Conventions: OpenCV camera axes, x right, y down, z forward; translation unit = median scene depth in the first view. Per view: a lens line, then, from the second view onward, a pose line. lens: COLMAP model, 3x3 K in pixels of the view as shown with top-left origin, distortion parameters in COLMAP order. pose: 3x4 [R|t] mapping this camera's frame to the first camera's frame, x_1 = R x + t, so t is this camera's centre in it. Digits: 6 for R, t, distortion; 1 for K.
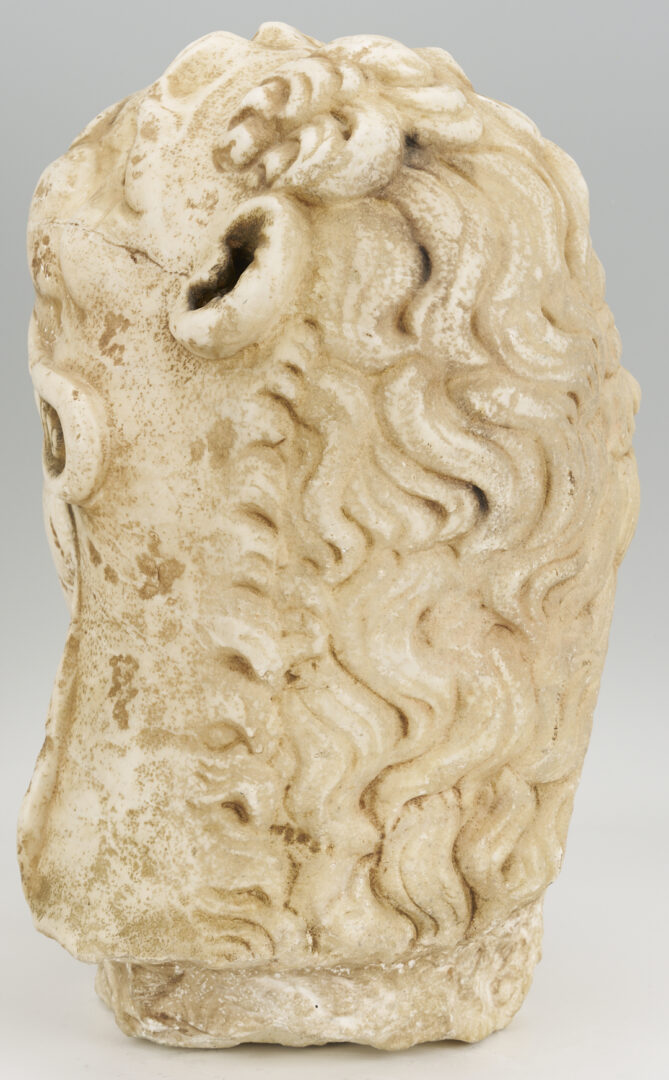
lens RADIAL K [[4468.7, 0, 335.1], [0, 4468.7, 542.2], [0, 0, 1]] dist [-0.093010, 0.000000]
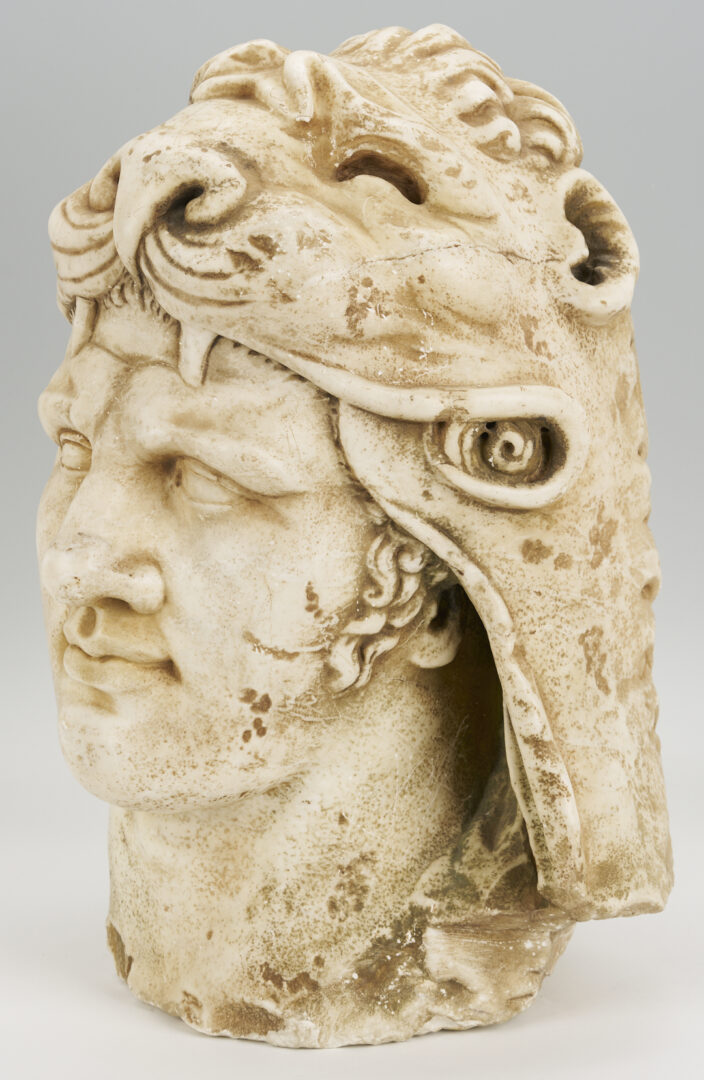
lens RADIAL K [[4336.7, 0, 350.8], [0, 4336.7, 539.7], [0, 0, 1]] dist [-0.076009, 0.000000]
pose [[-0.094127, -0.222148, 0.970459, -1.026388], [0.207293, 0.949049, 0.237353, -0.247831], [-0.973740, 0.223510, -0.043281, 1.101852]]
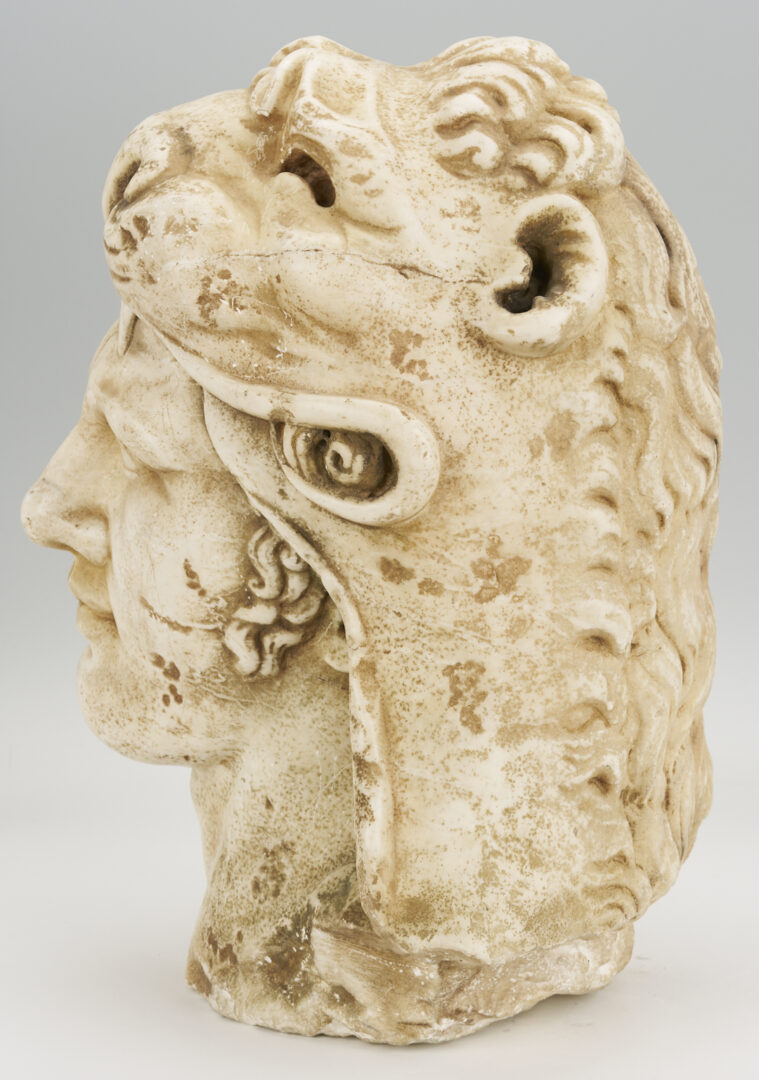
lens RADIAL K [[4260.3, 0, 442.3], [0, 4260.3, 522.1], [0, 0, 1]] dist [-0.091316, 0.000000]
pose [[0.656879, -0.165856, 0.735528, -0.761624], [0.161157, 0.983848, 0.077926, -0.082690], [-0.736572, 0.067348, 0.672998, 0.353684]]
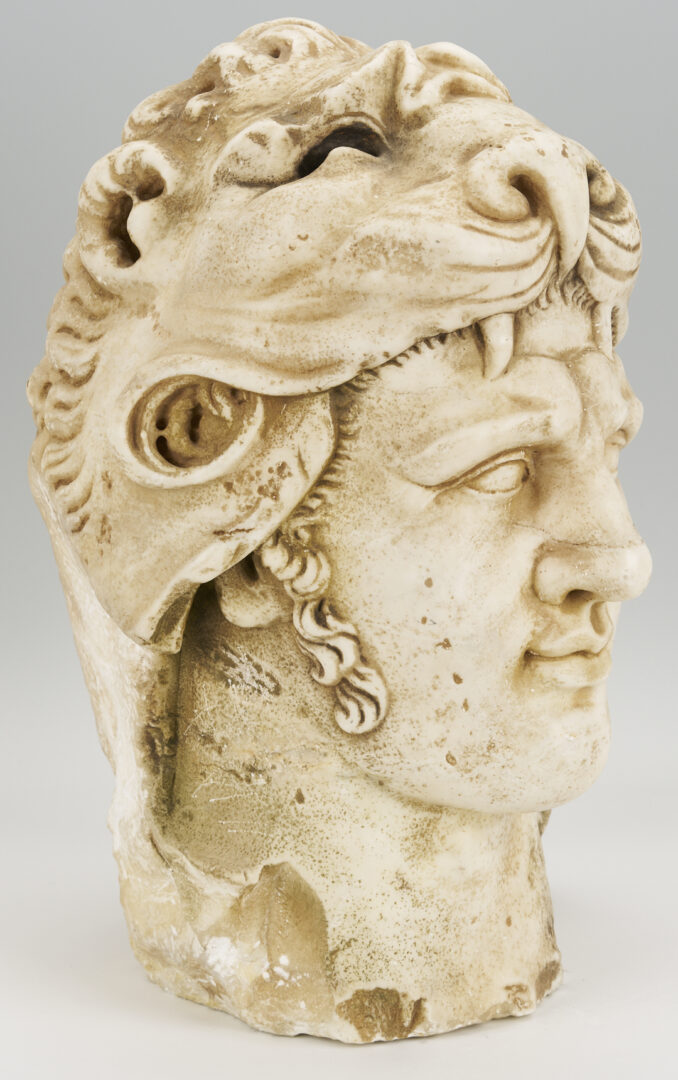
lens RADIAL K [[4378.6, 0, 398.4], [0, 4378.6, 526.7], [0, 0, 1]] dist [-0.105559, 0.000000]
pose [[-0.992458, 0.017994, -0.121260, 0.110947], [-0.034133, 0.909487, 0.414329, -0.441730], [0.117740, 0.415343, -0.902013, 2.017865]]
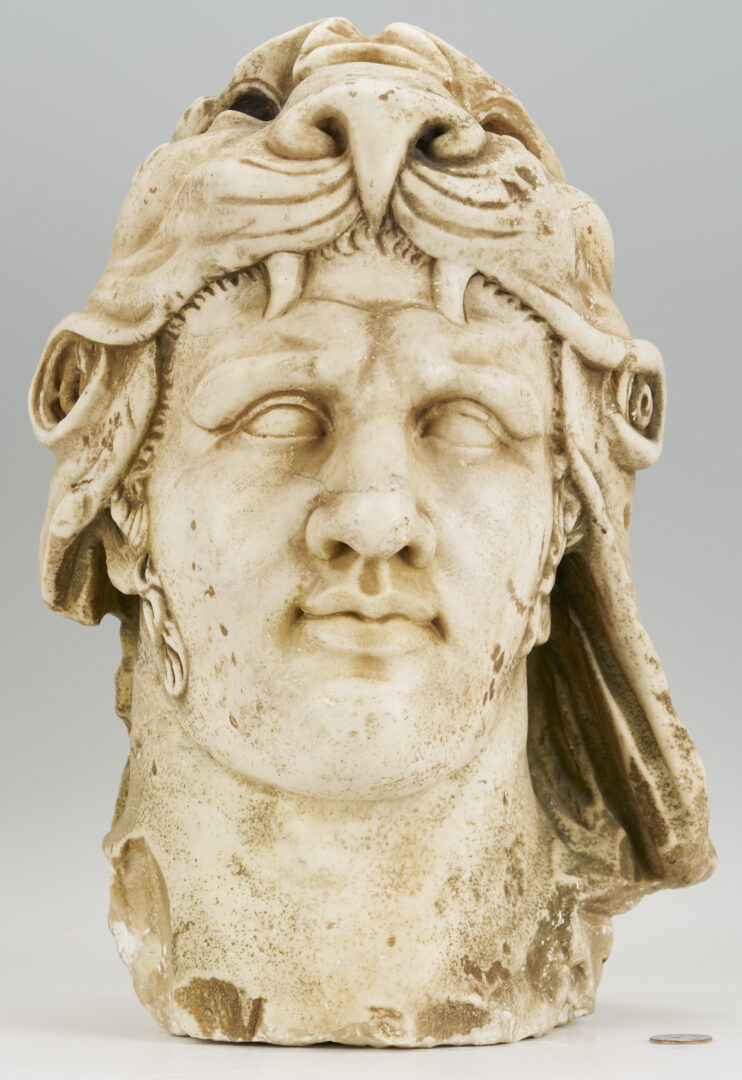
lens RADIAL K [[4450.1, 0, 346.0], [0, 4450.1, 678.1], [0, 0, 1]] dist [-0.123373, 0.000000]
pose [[-0.799895, -0.015995, 0.599927, -0.631367], [0.127770, 0.972188, 0.196278, -0.174878], [-0.586381, 0.233654, -0.775605, 1.877799]]
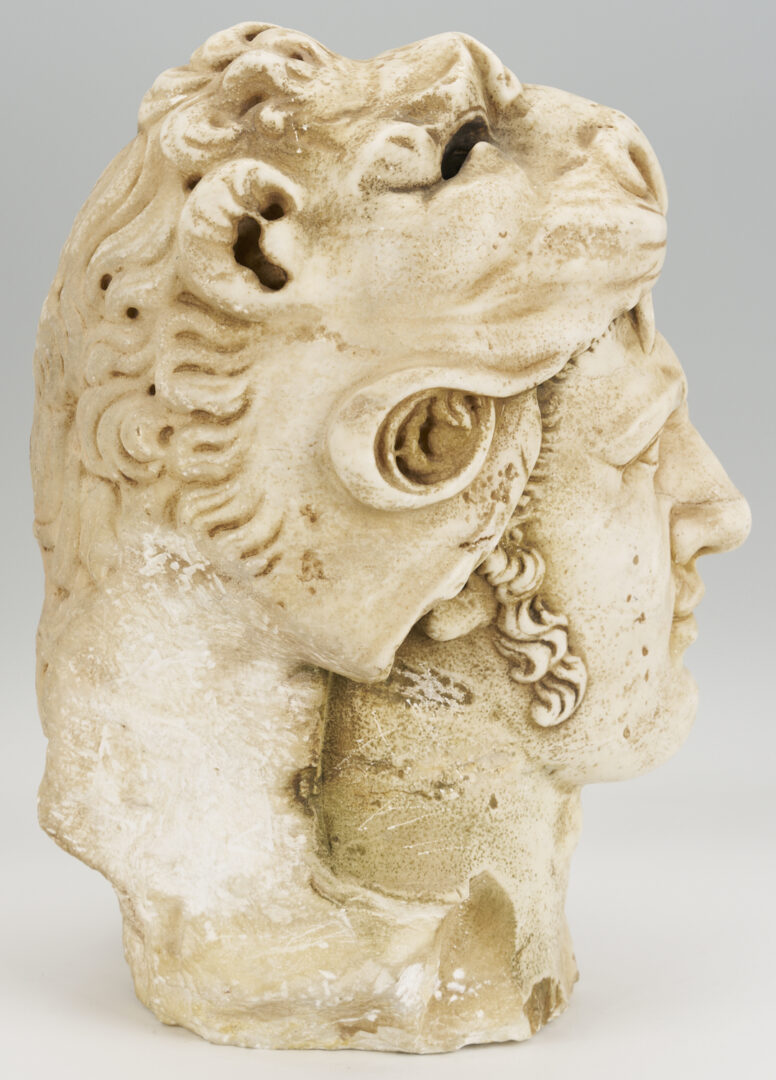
lens RADIAL K [[4394.6, 0, 392.3], [0, 4394.6, 529.7], [0, 0, 1]] dist [-0.066711, 0.000000]
pose [[-0.619257, 0.161622, -0.768375, 0.791373], [-0.174224, 0.925909, 0.335171, -0.353808], [0.765616, 0.341426, -0.545216, 1.633367]]
